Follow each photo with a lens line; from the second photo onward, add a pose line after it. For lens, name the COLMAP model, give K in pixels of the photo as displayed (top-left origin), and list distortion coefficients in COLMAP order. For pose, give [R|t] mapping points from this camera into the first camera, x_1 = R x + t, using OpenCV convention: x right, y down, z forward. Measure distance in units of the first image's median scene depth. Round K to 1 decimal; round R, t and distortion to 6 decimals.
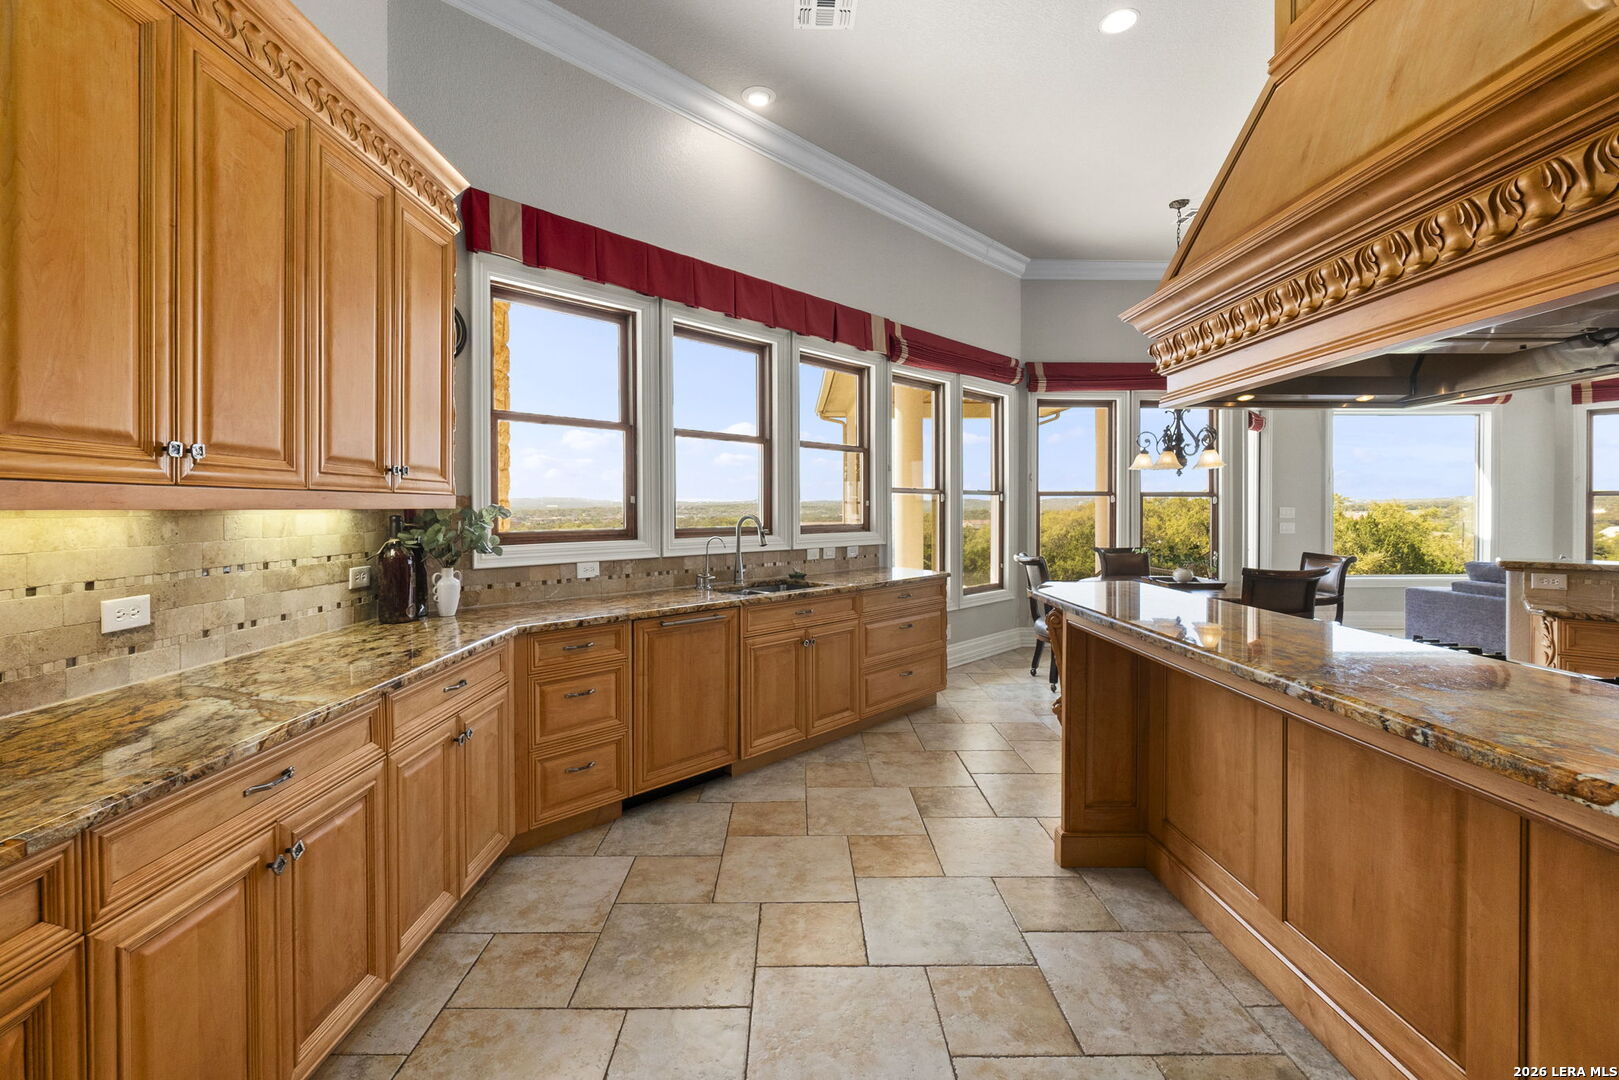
lens RADIAL K [[705.5, 0, 803.7], [0, 705.5, 515.4], [0, 0, 1]] dist [-0.004831, 0.001136]
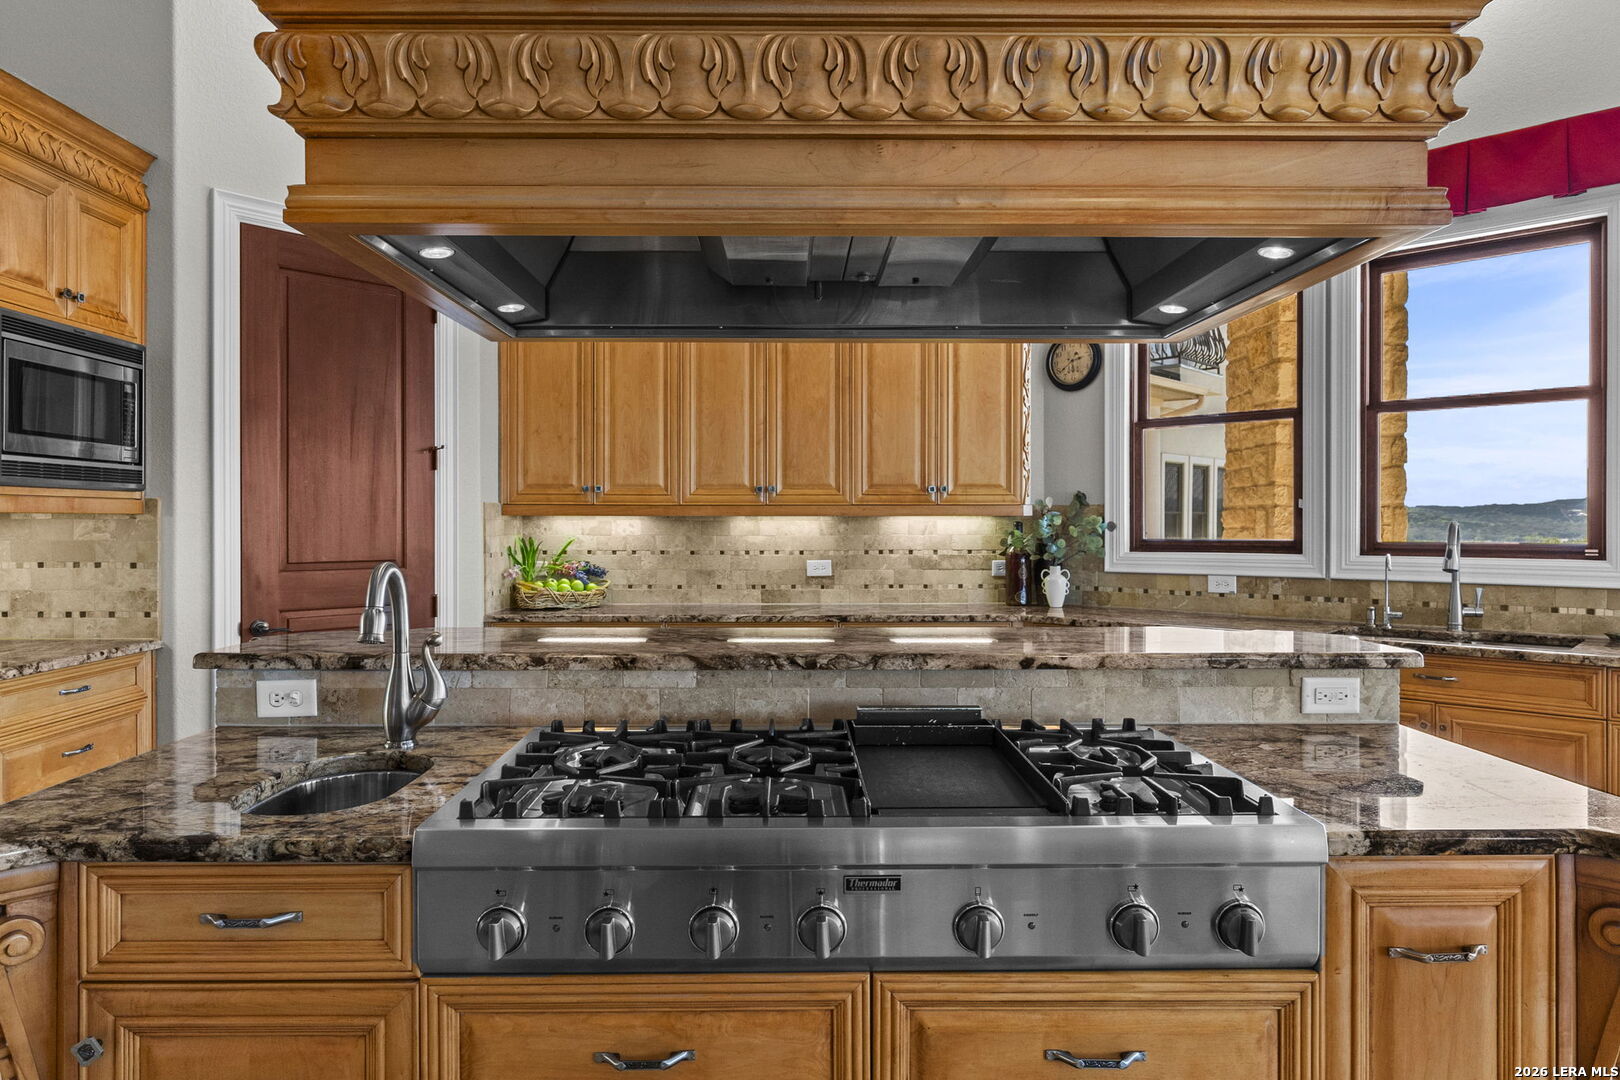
lens RADIAL K [[1001.4, 0, 802.3], [0, 1001.4, 532.4], [0, 0, 1]] dist [0.000753, -0.000164]
pose [[0.009191, 0.009362, -0.999914, 1.268376], [-0.008981, 0.999917, 0.009280, 0.006731], [0.999917, 0.008895, 0.009275, 0.612759]]
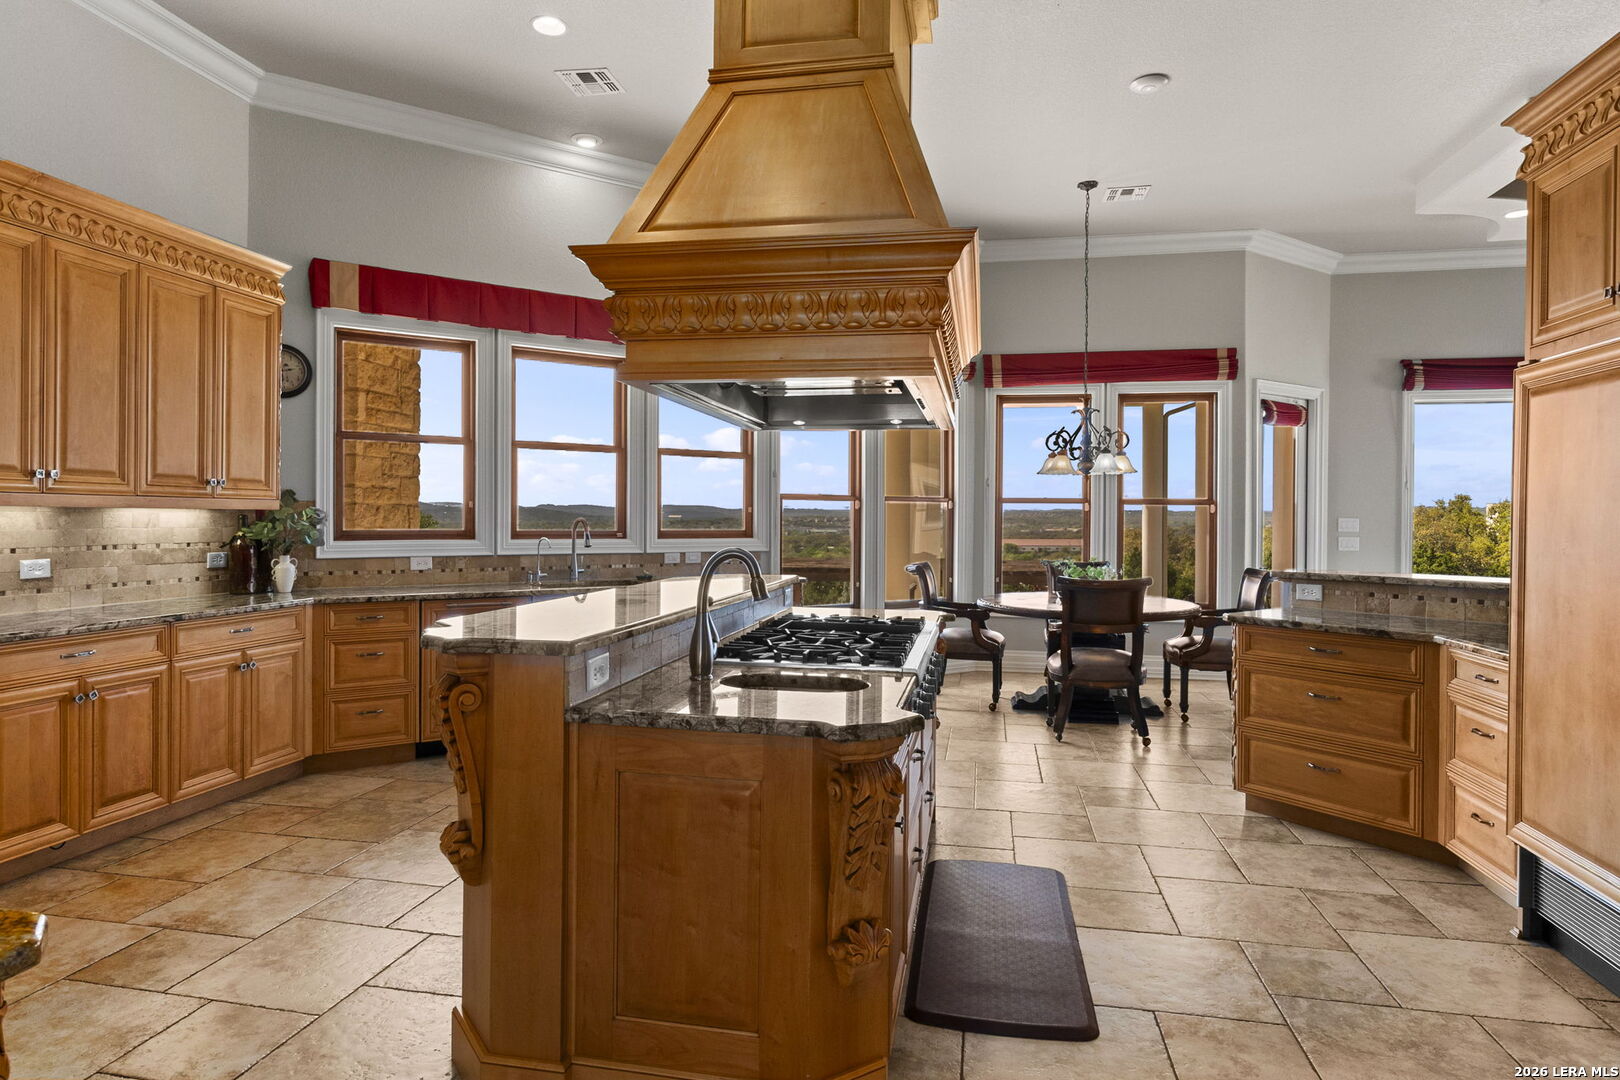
lens RADIAL K [[928.9, 0, 802.7], [0, 928.9, 527.7], [0, 0, 1]] dist [-0.001969, 0.002154]
pose [[0.978831, 0.008529, -0.204494, 0.857062], [-0.008963, 0.999959, -0.001199, 0.017797], [0.204475, 0.003006, 0.978867, -0.532832]]
